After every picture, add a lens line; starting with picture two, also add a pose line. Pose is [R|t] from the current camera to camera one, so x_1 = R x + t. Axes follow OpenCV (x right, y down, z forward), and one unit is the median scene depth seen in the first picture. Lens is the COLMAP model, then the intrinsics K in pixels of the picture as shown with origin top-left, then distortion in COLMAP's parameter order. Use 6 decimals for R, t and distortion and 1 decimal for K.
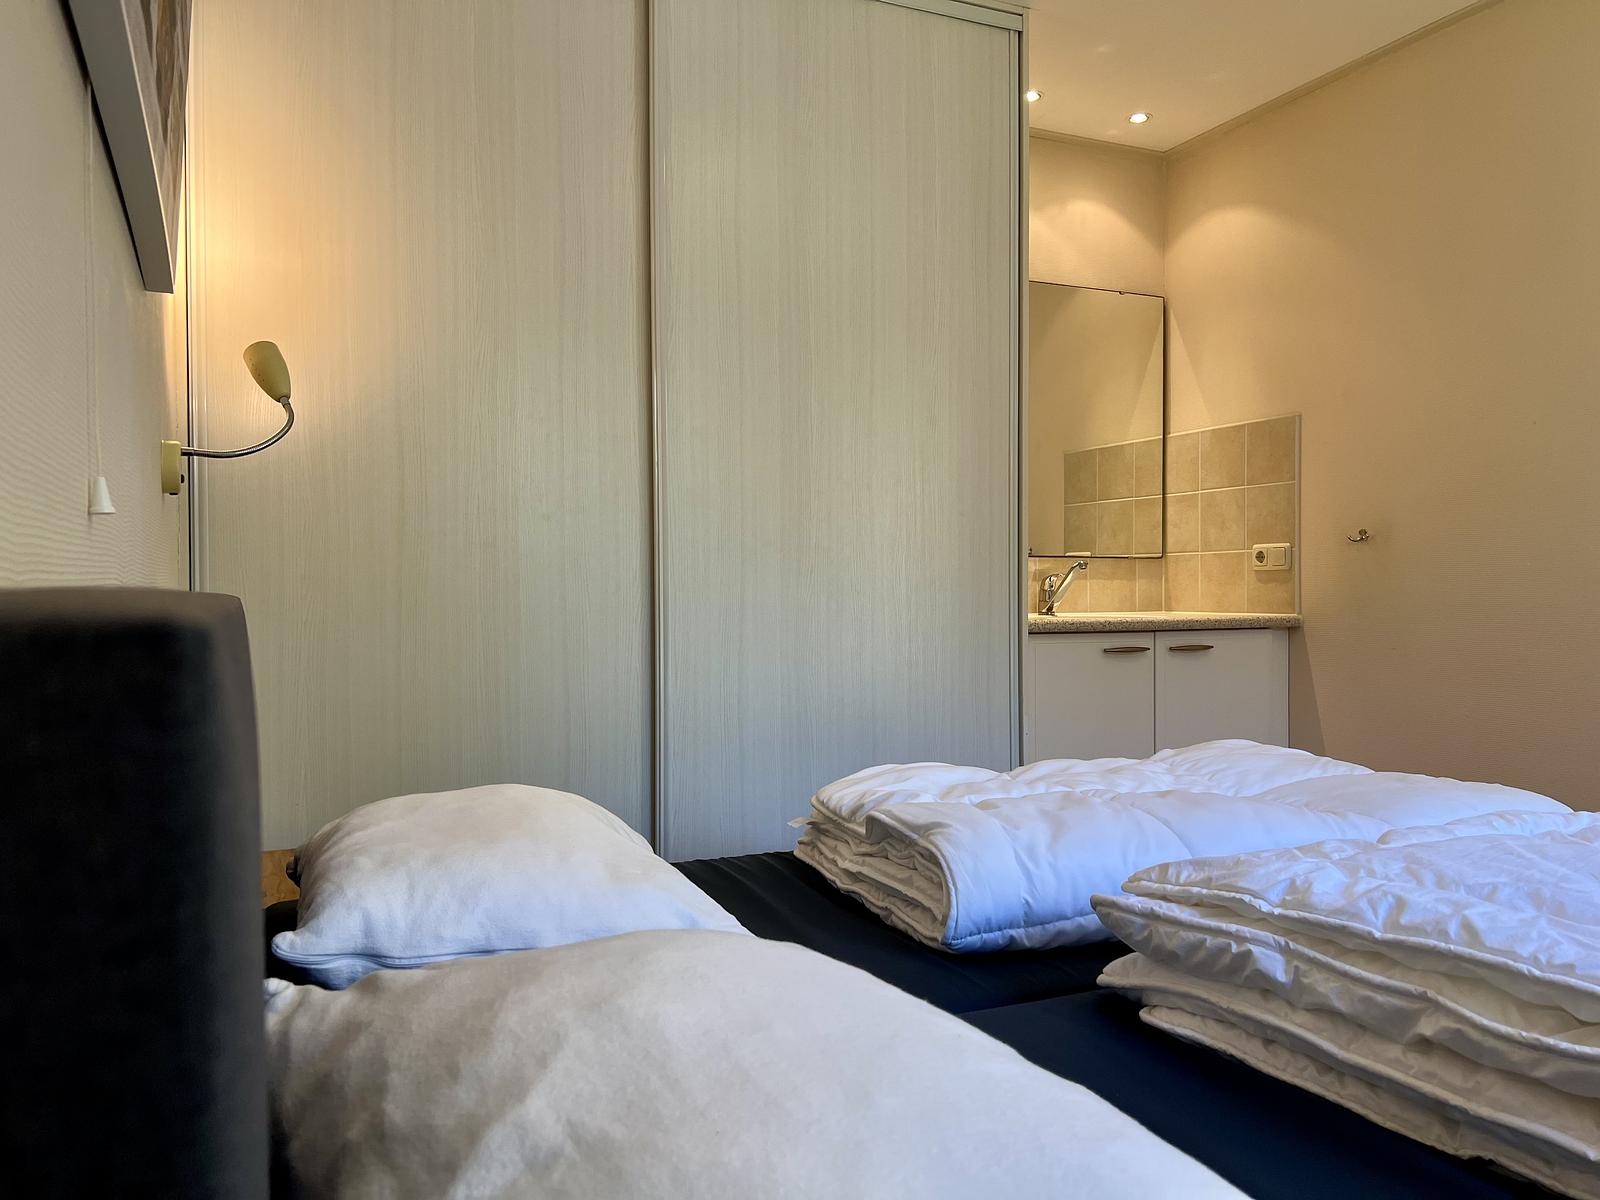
lens RADIAL K [[1217.3, 0, 799.8], [0, 1217.3, 599.6], [0, 0, 1]] dist [0.037528, -0.046809]
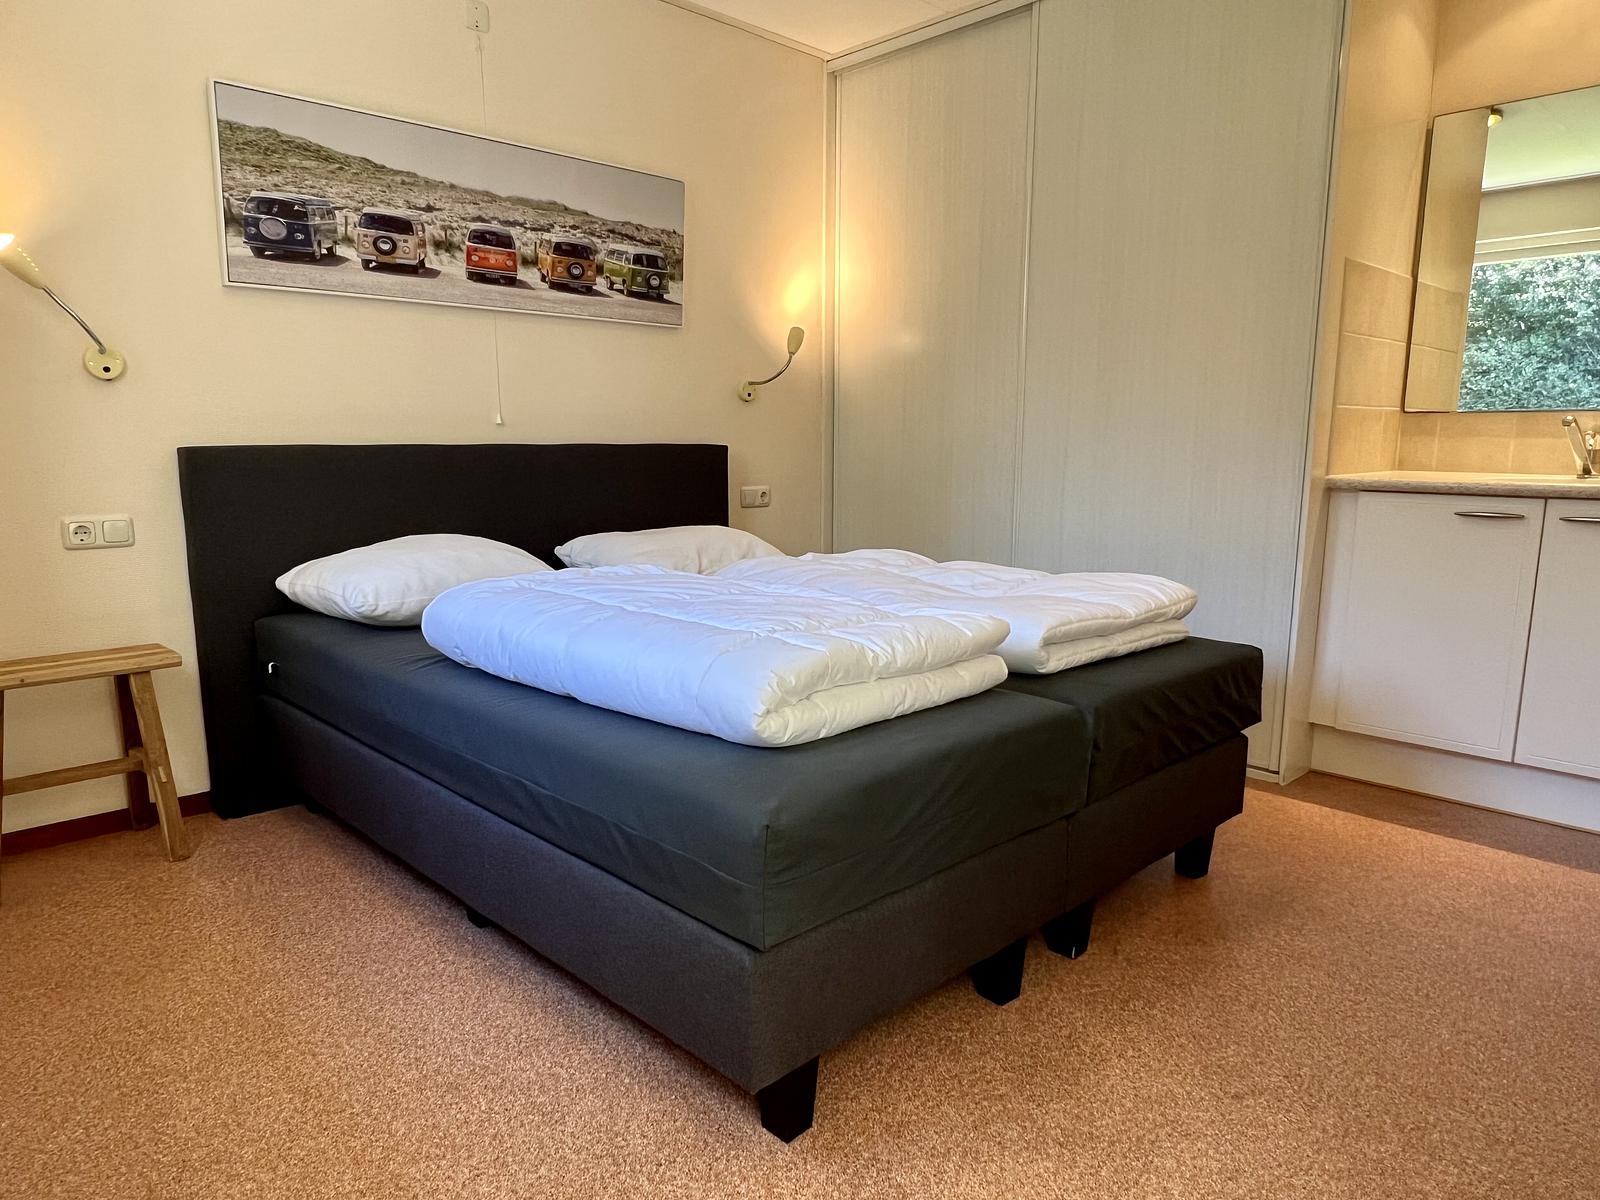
lens RADIAL K [[1030.8, 0, 799.8], [0, 1030.8, 604.1], [0, 0, 1]] dist [0.001327, 0.000425]
pose [[0.331490, 0.156374, -0.930409, 0.823374], [-0.008054, 0.986602, 0.162948, -0.014962], [0.943424, -0.046522, 0.328308, 0.258656]]
